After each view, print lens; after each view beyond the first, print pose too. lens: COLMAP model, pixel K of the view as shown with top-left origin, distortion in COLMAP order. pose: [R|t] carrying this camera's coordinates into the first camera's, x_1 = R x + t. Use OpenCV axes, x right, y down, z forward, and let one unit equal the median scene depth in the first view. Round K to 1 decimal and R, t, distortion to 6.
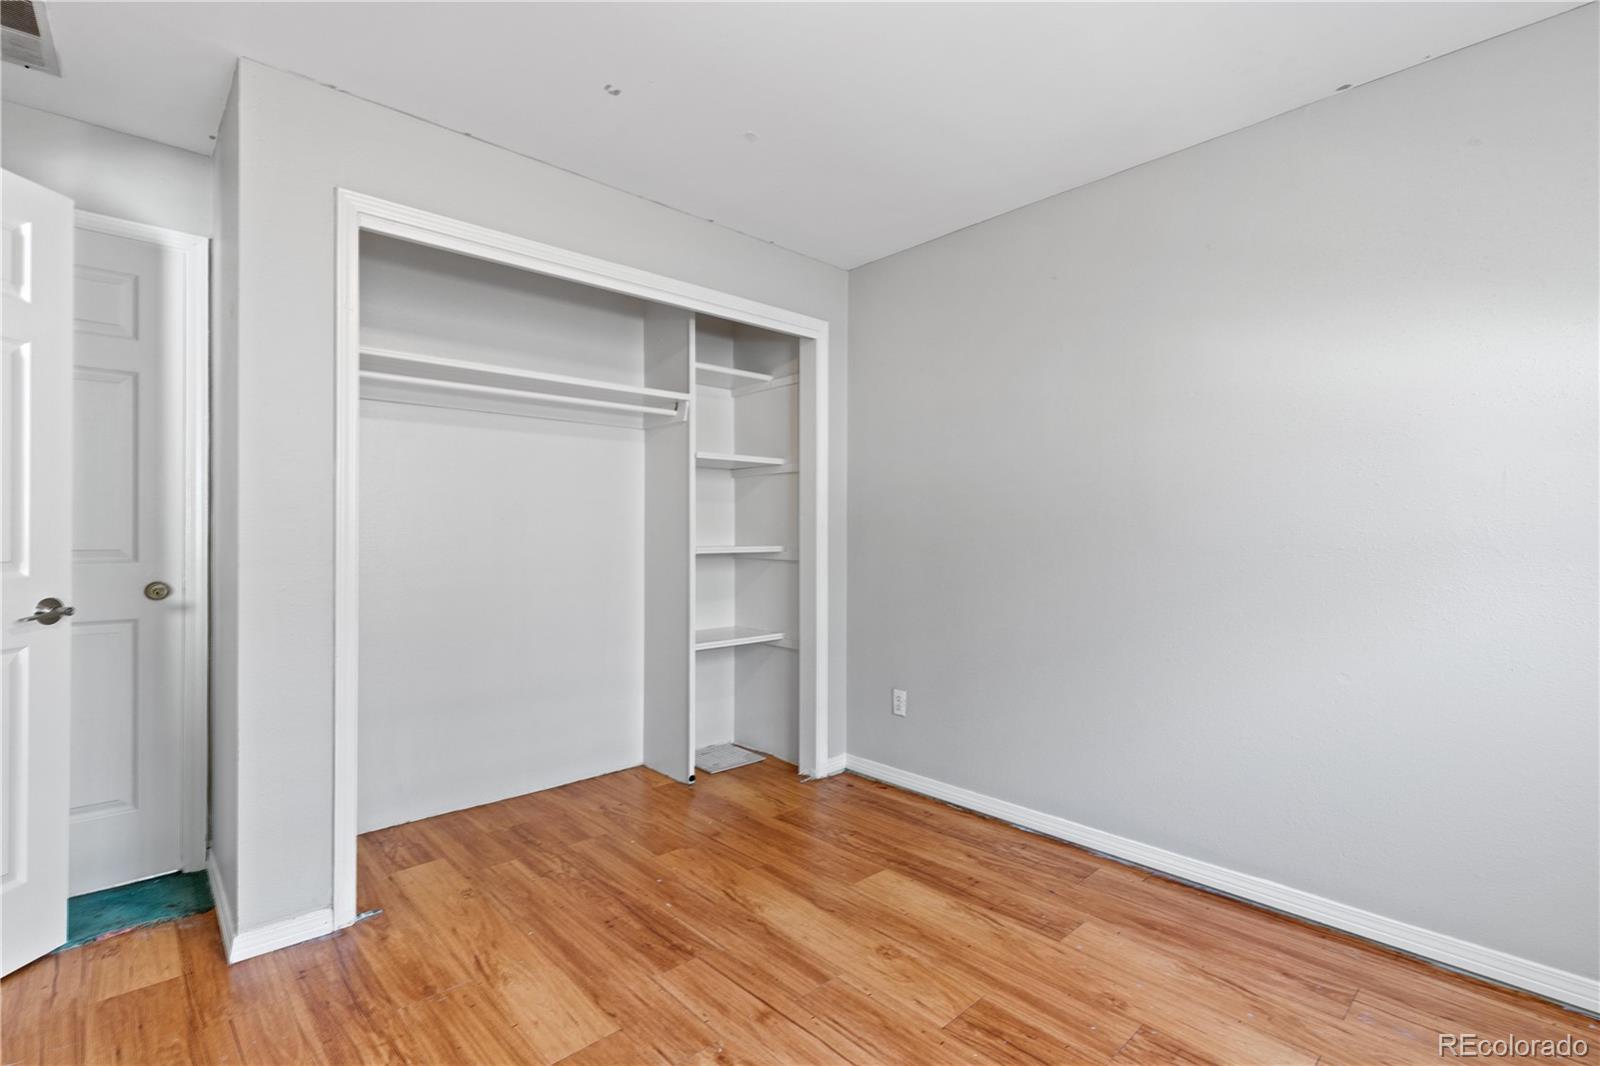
lens RADIAL K [[727.7, 0, 795.2], [0, 727.7, 534.8], [0, 0, 1]] dist [0.008718, -0.002634]
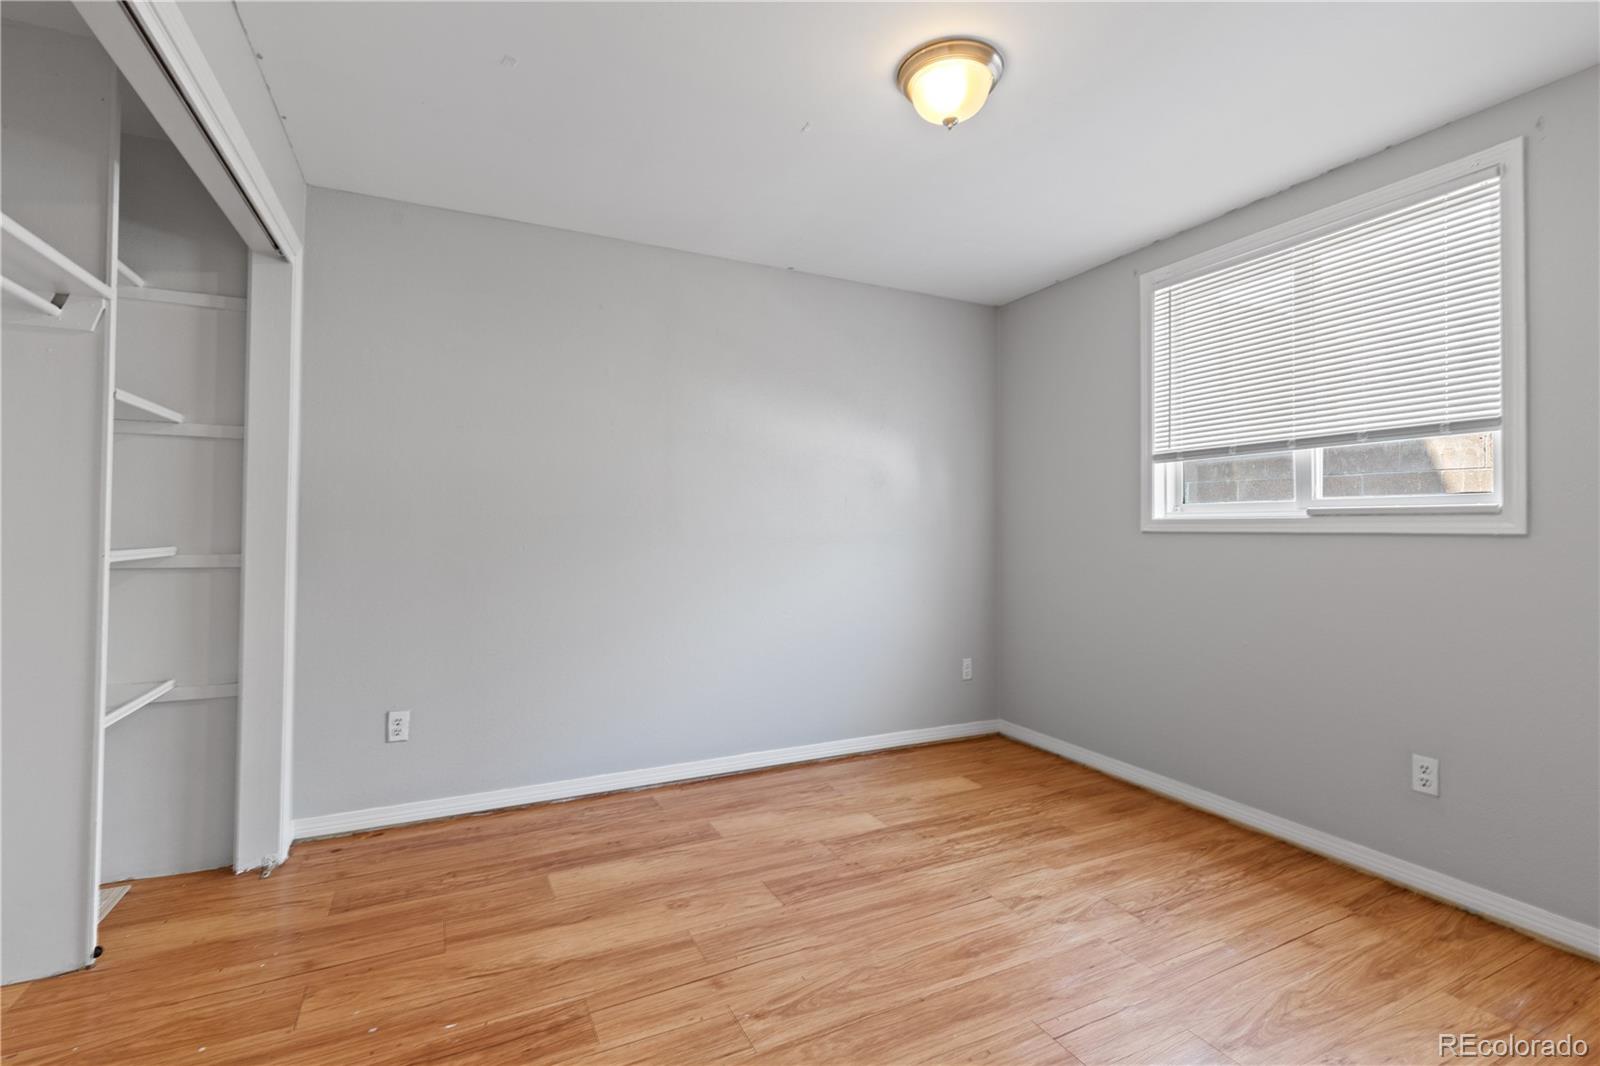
lens RADIAL K [[727.7, 0, 796.8], [0, 727.7, 525.7], [0, 0, 1]] dist [0.008718, -0.002634]
pose [[0.299460, 0.002343, 0.954106, -0.692929], [0.000036, 0.999997, -0.002467, -0.002875], [-0.954109, 0.000773, 0.299459, 0.386796]]
